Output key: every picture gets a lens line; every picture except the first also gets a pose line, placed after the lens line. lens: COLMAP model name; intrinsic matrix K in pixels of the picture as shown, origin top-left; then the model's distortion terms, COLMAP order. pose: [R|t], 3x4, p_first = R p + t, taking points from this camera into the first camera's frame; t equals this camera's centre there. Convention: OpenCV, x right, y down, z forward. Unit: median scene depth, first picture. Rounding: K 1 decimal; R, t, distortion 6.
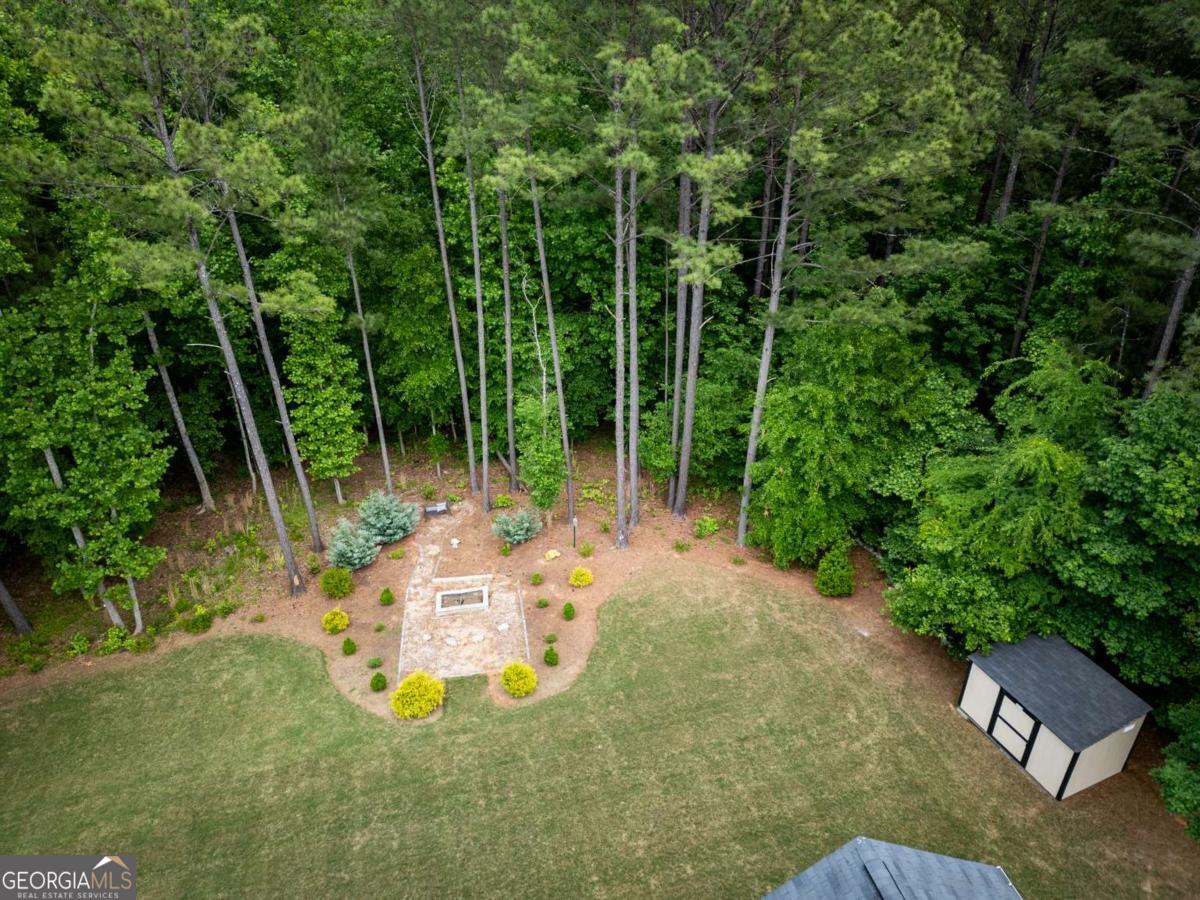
lens RADIAL K [[857.5, 0, 608.0], [0, 857.5, 441.1], [0, 0, 1]] dist [0.103168, -0.122574]
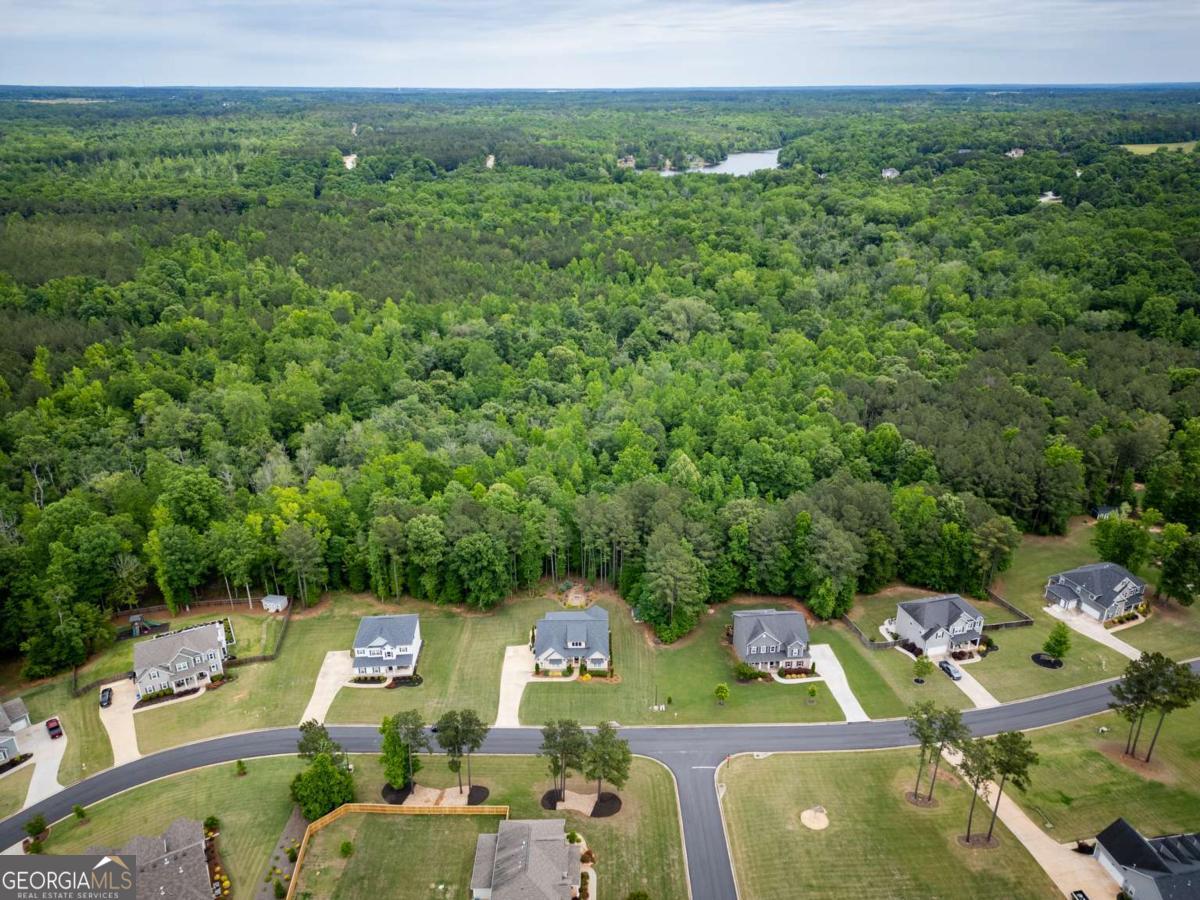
lens RADIAL K [[857.5, 0, 608.0], [0, 857.5, 441.1], [0, 0, 1]] dist [0.103168, -0.122574]
pose [[0.973544, 0.092099, -0.209118, 1.310553], [-0.120584, 0.984441, -0.127811, -0.184089], [0.194093, 0.149646, 0.969502, -5.458357]]
